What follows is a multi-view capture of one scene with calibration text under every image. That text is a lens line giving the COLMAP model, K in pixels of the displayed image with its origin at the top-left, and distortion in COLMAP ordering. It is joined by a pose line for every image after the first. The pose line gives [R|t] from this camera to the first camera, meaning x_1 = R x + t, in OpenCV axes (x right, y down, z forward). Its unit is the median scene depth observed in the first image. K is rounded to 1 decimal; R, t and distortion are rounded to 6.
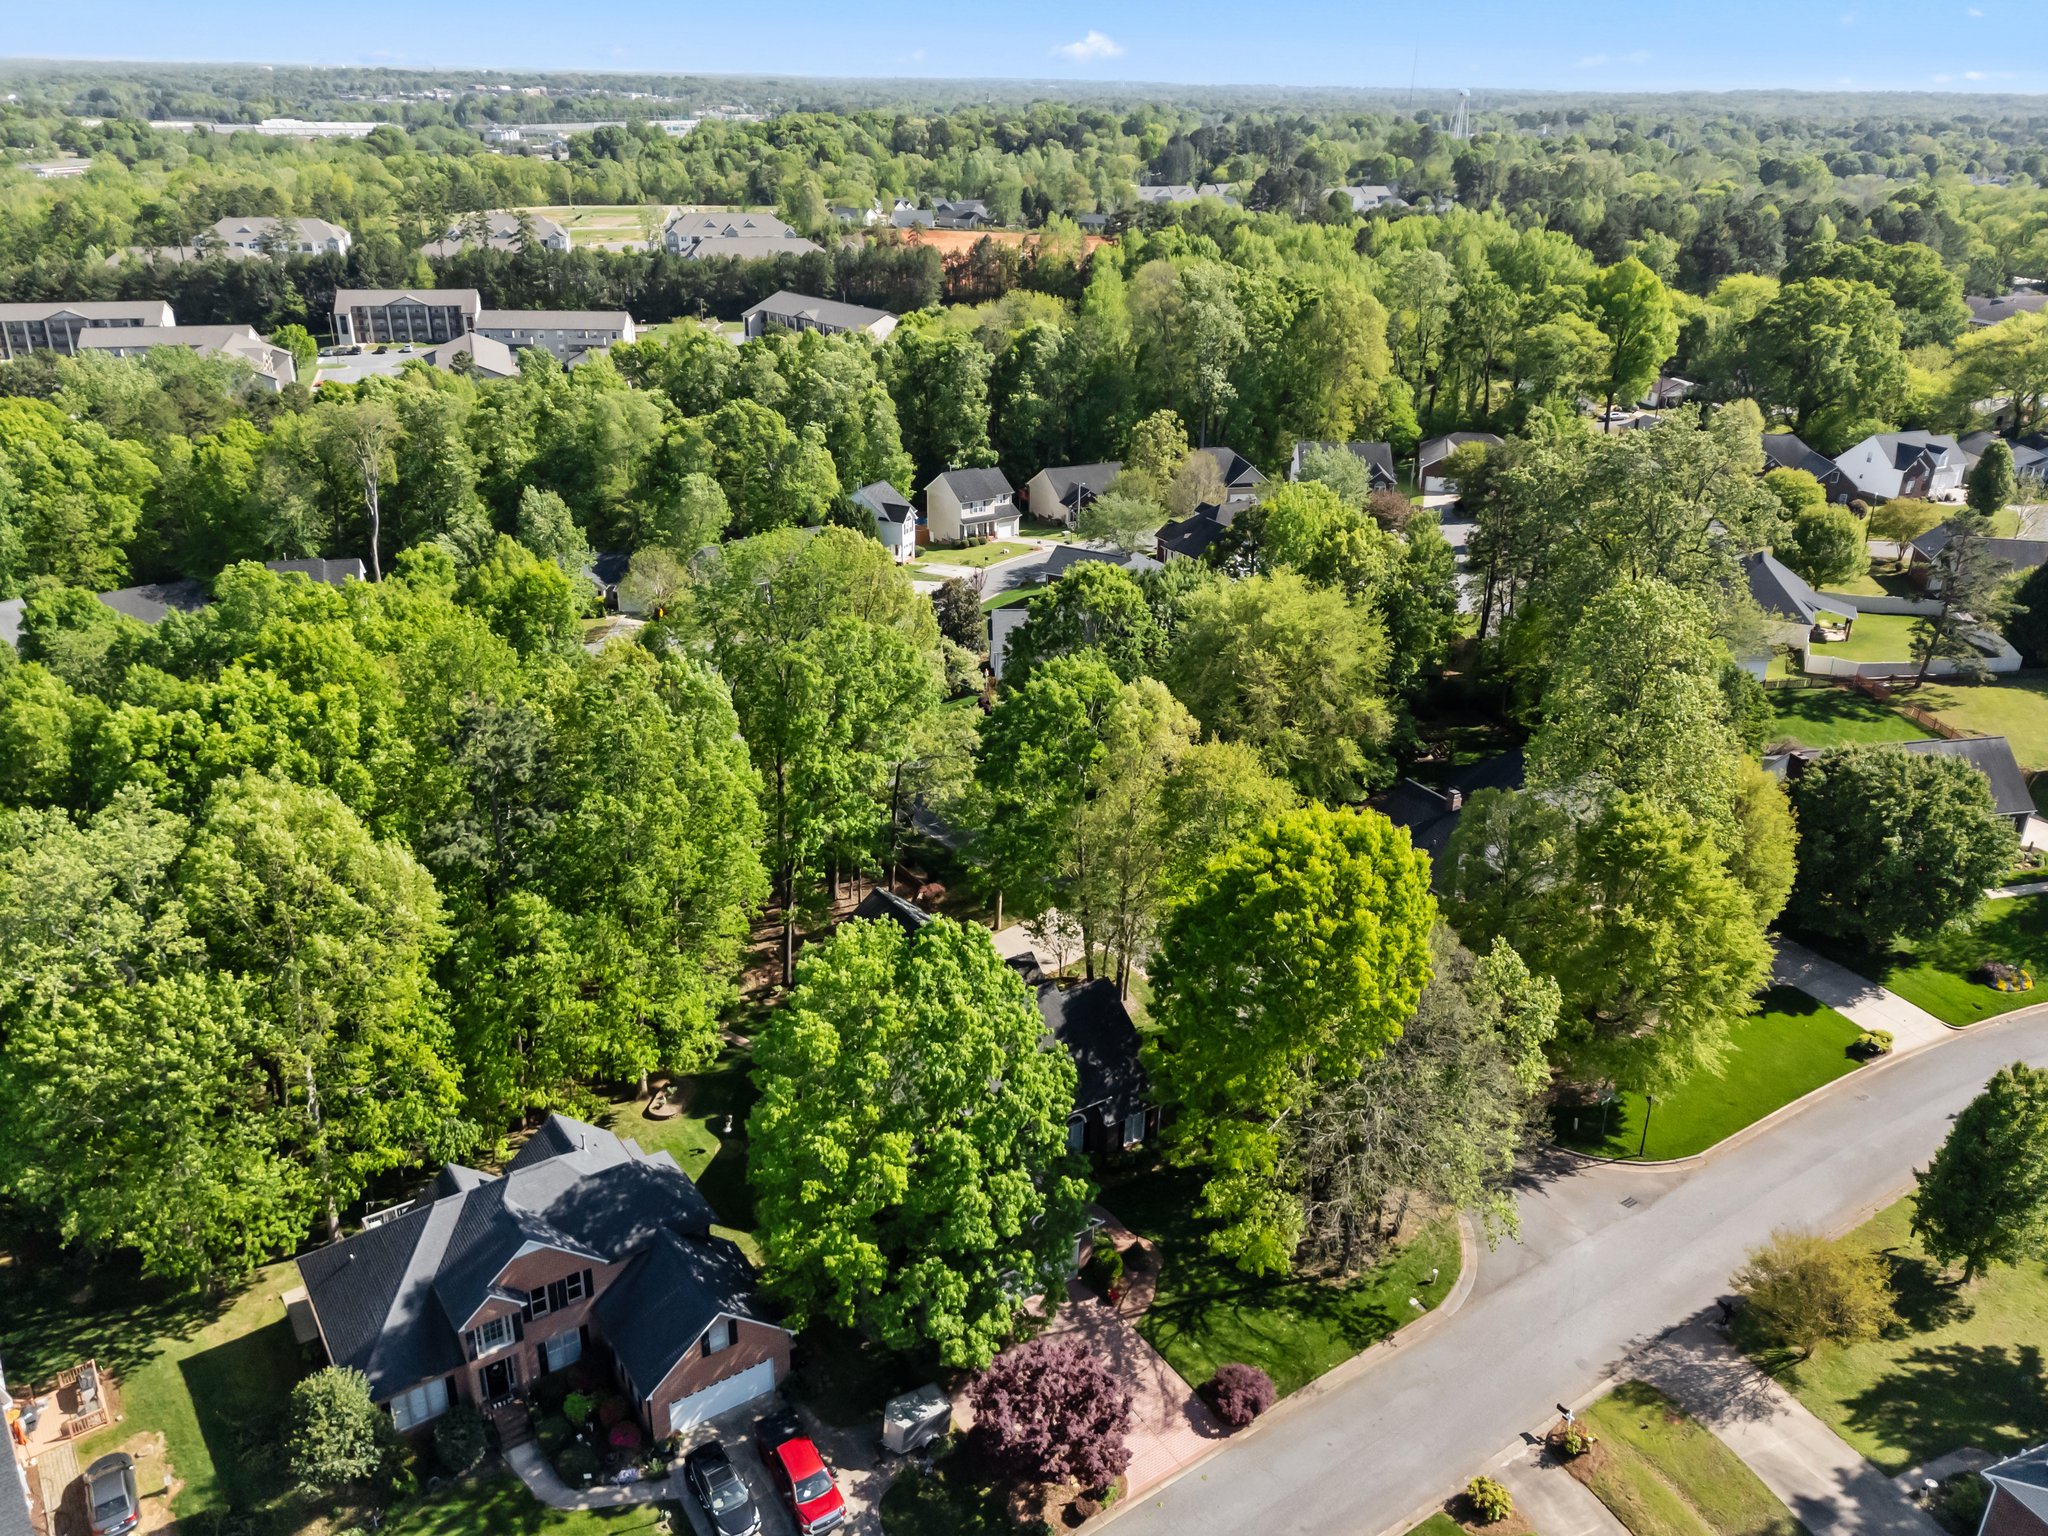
lens RADIAL K [[1454.0, 0, 1024.0], [0, 1454.0, 768.0], [0, 0, 1]] dist [0.004812, 0.002785]
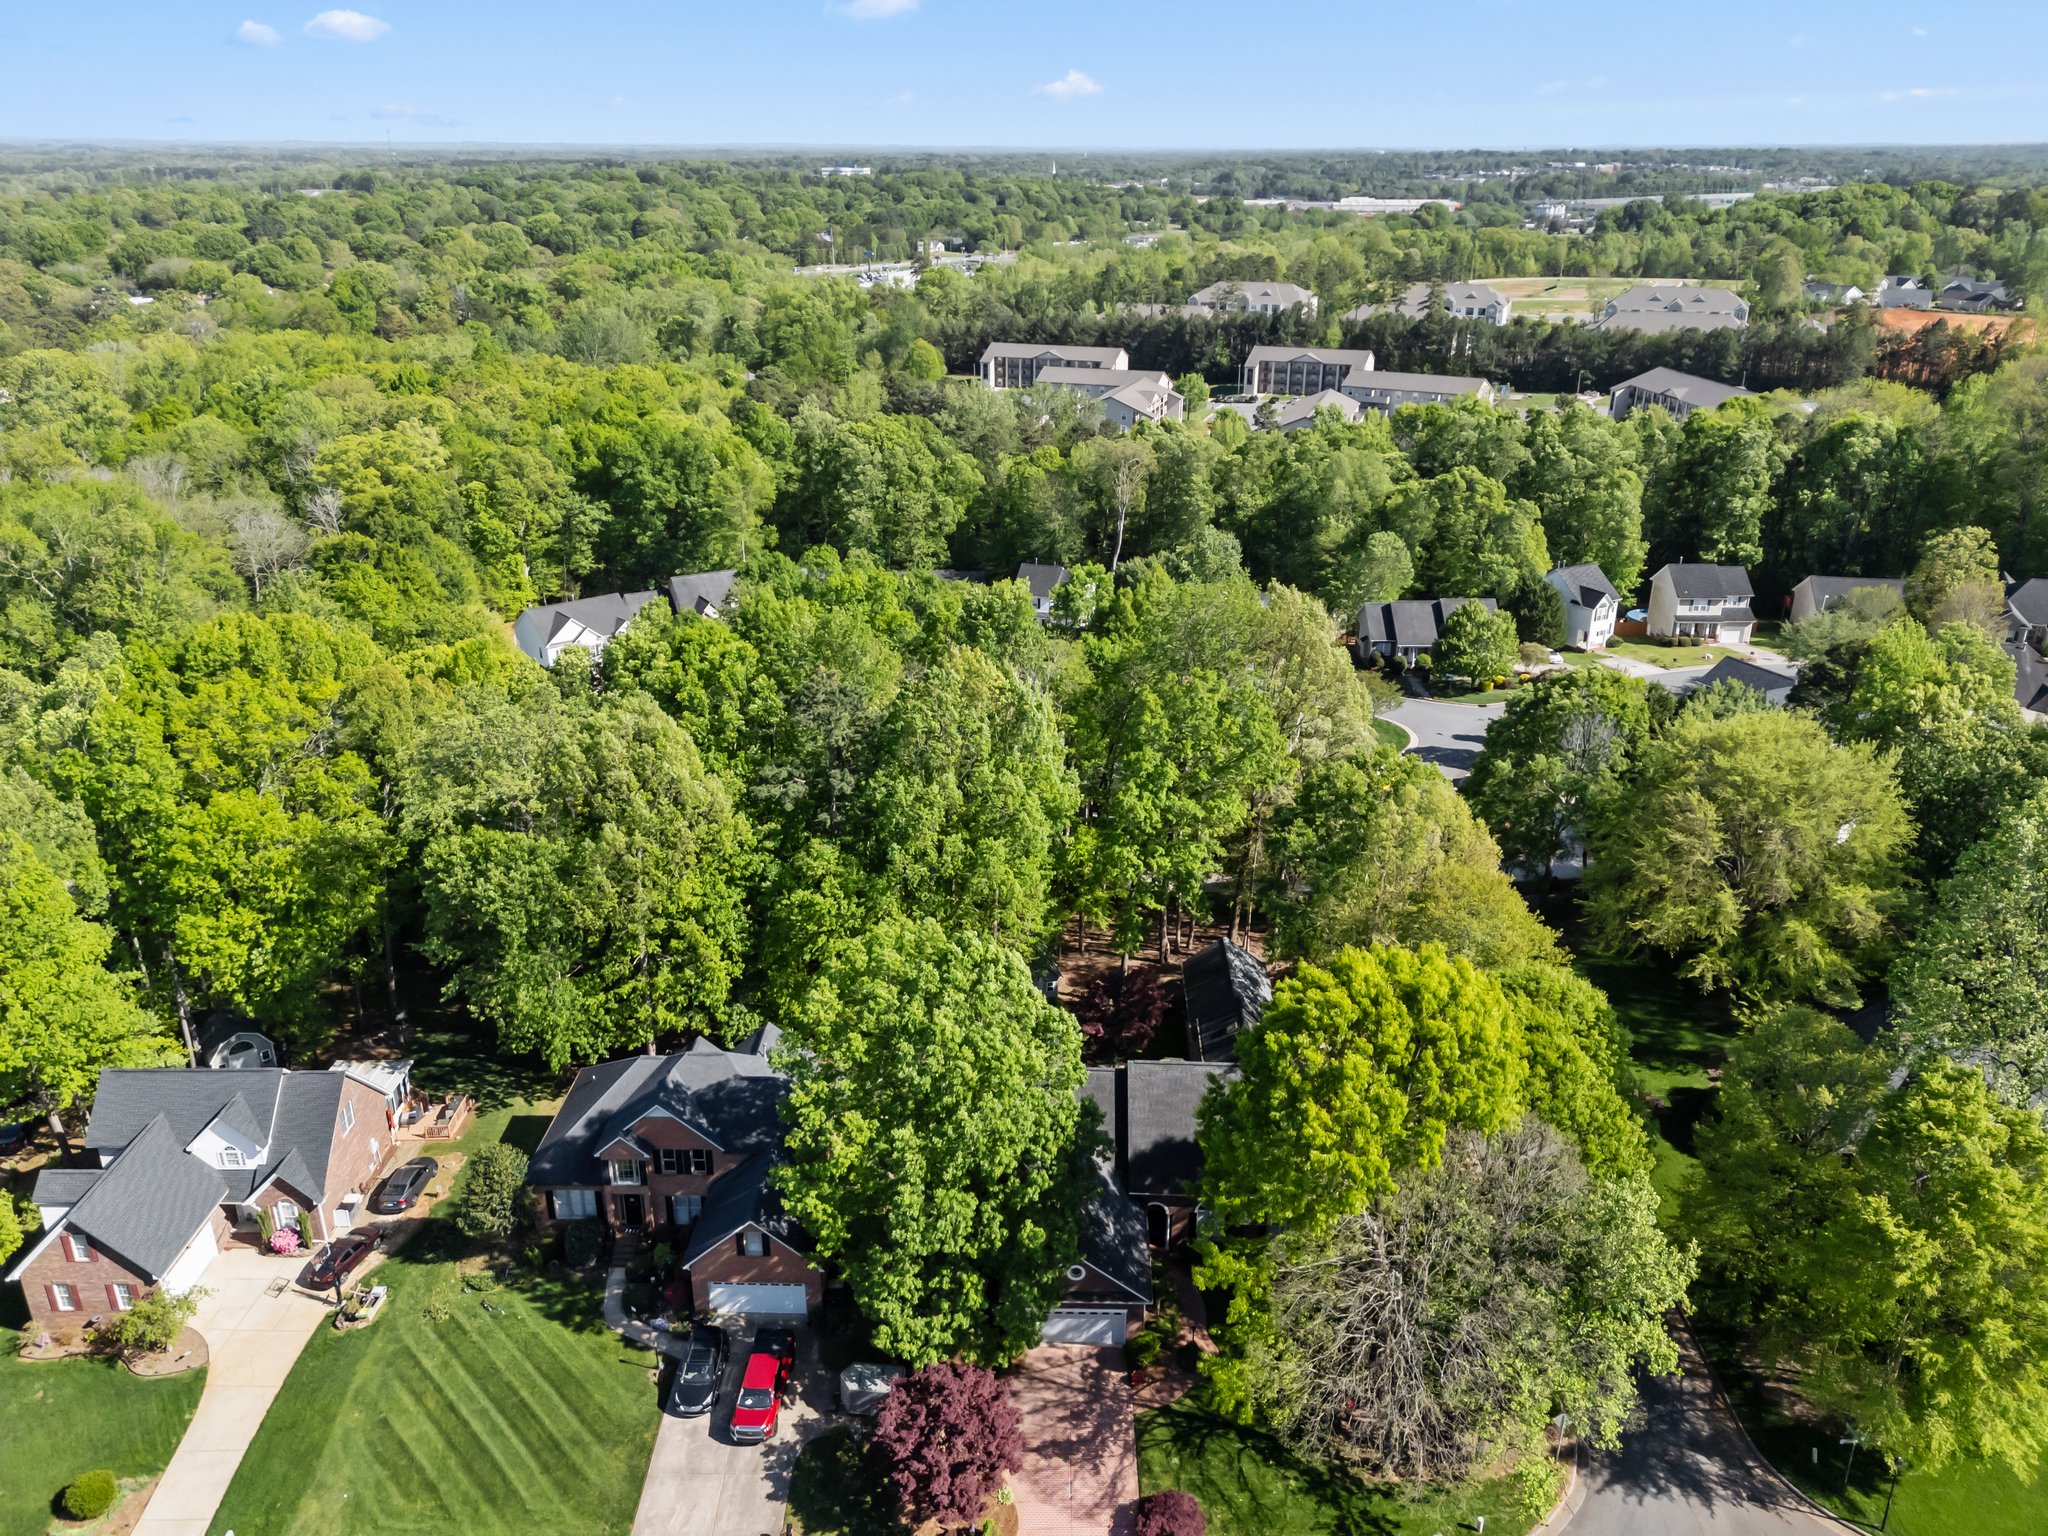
lens RADIAL K [[1417.5, 0, 1042.1], [0, 1417.5, 763.5], [0, 0, 1]] dist [-0.002362, -0.005284]
pose [[0.819843, 0.202749, -0.535490, 0.127545], [-0.222779, 0.974470, 0.027880, -0.014801], [0.527472, 0.096439, 0.844081, 0.037362]]
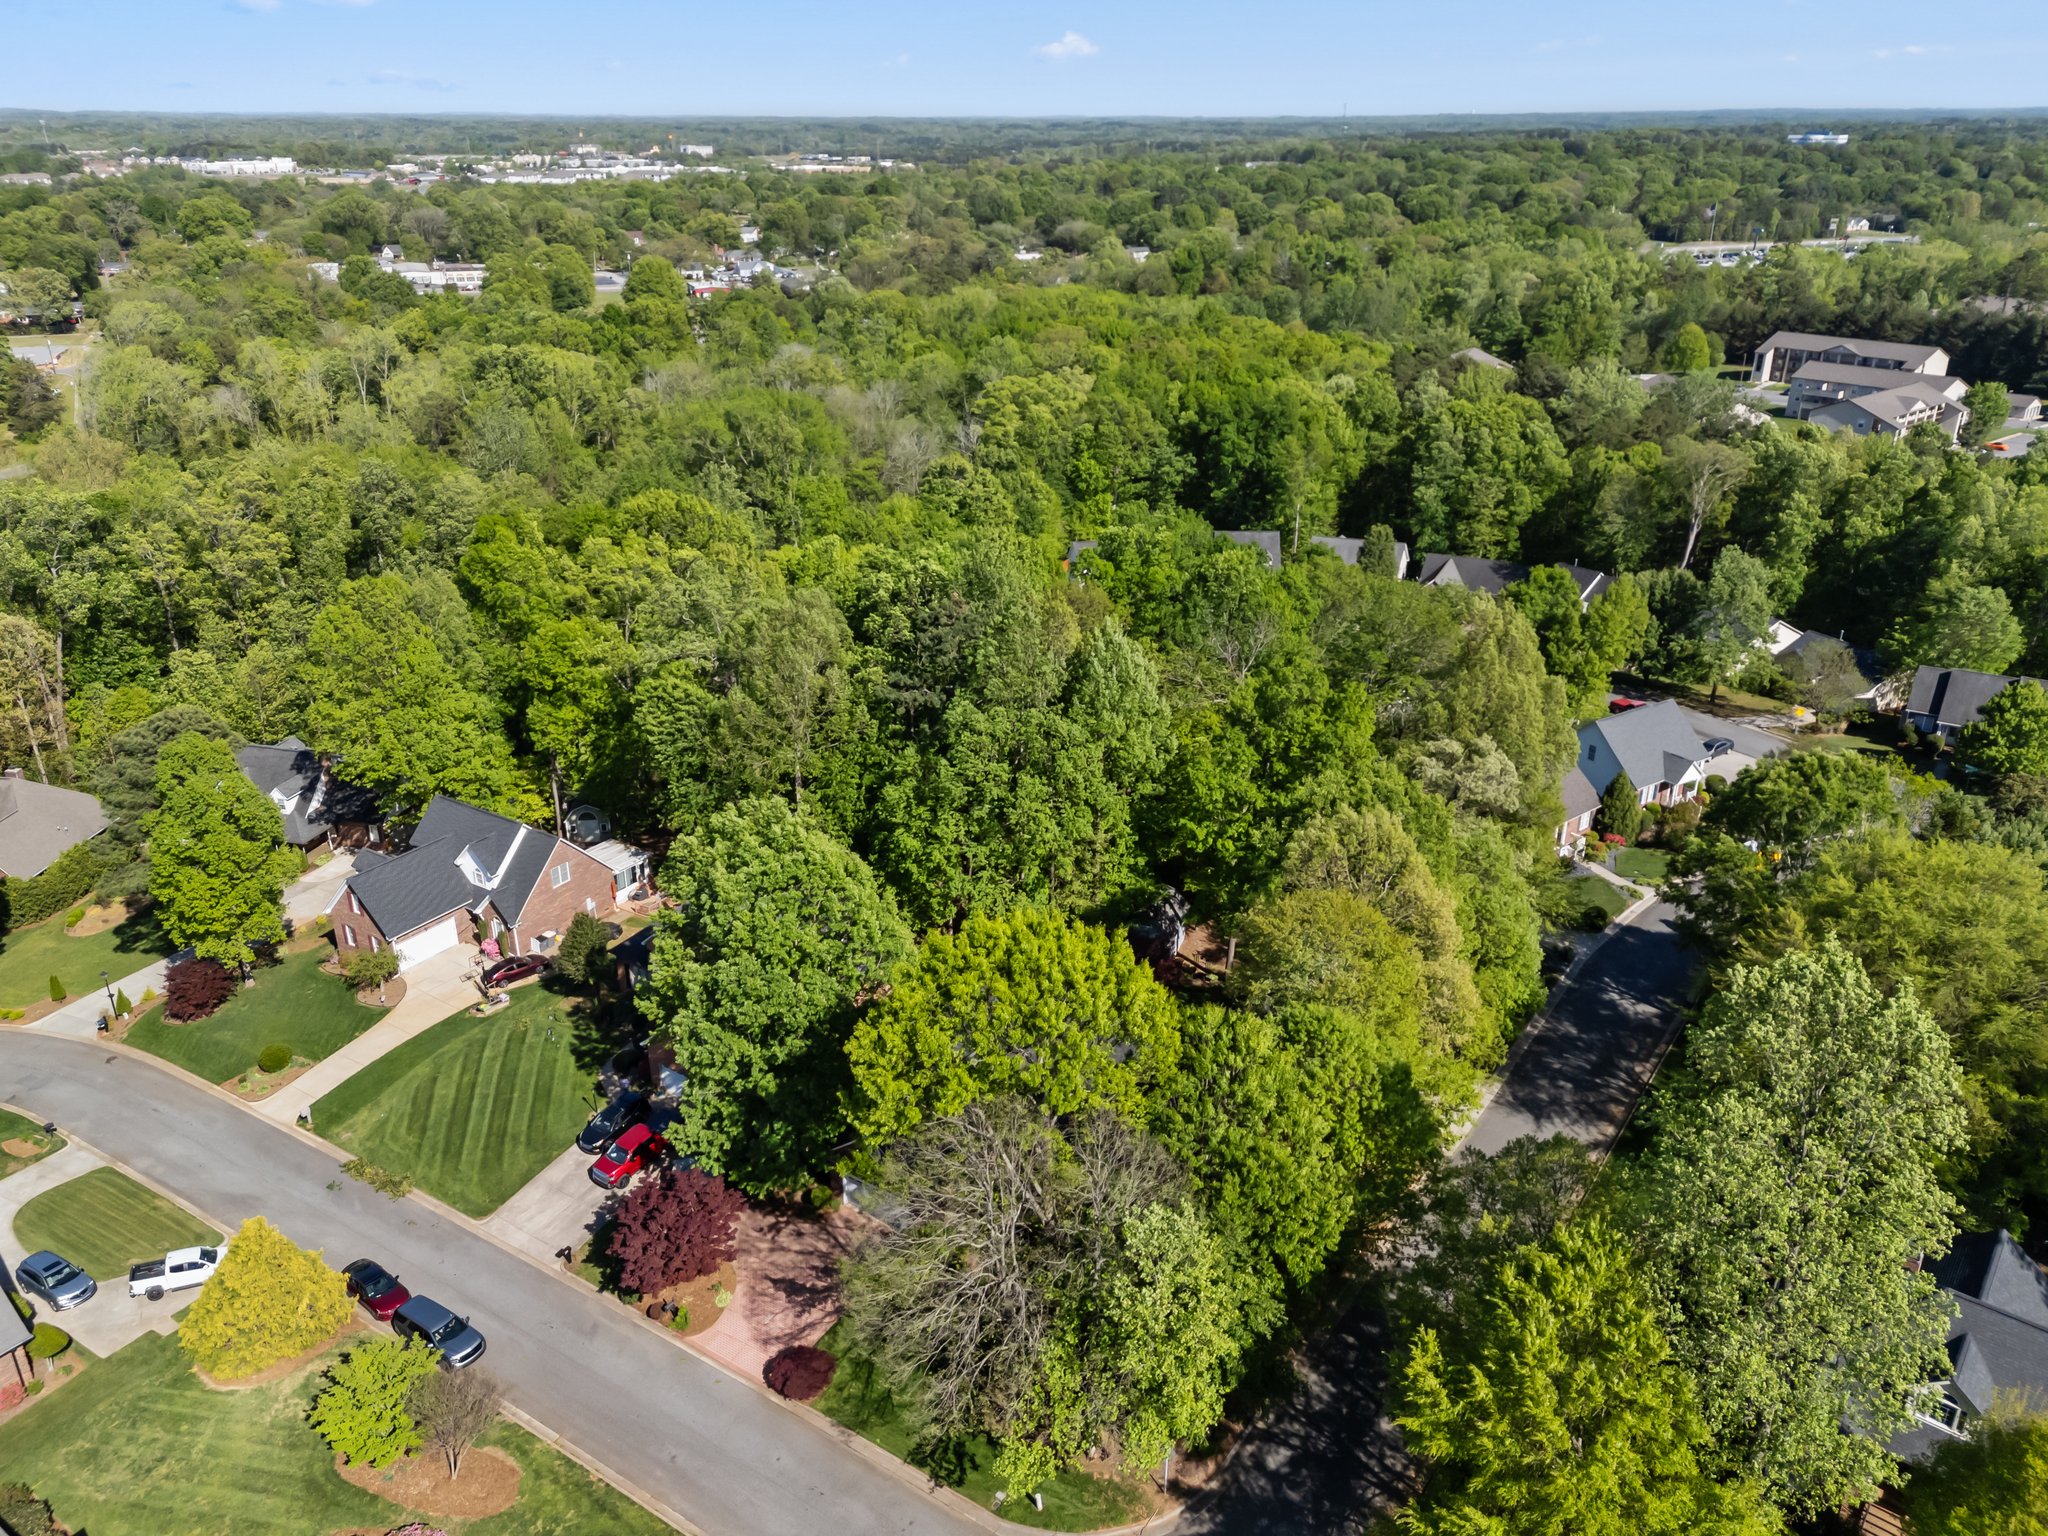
lens RADIAL K [[1384.9, 0, 1024.0], [0, 1384.9, 768.0], [0, 0, 1]] dist [0.071026, -0.086377]
pose [[0.390525, 0.355306, -0.849263, 0.241454], [-0.370709, 0.905111, 0.208205, -0.059503], [0.842654, 0.233521, 0.485183, 0.147602]]
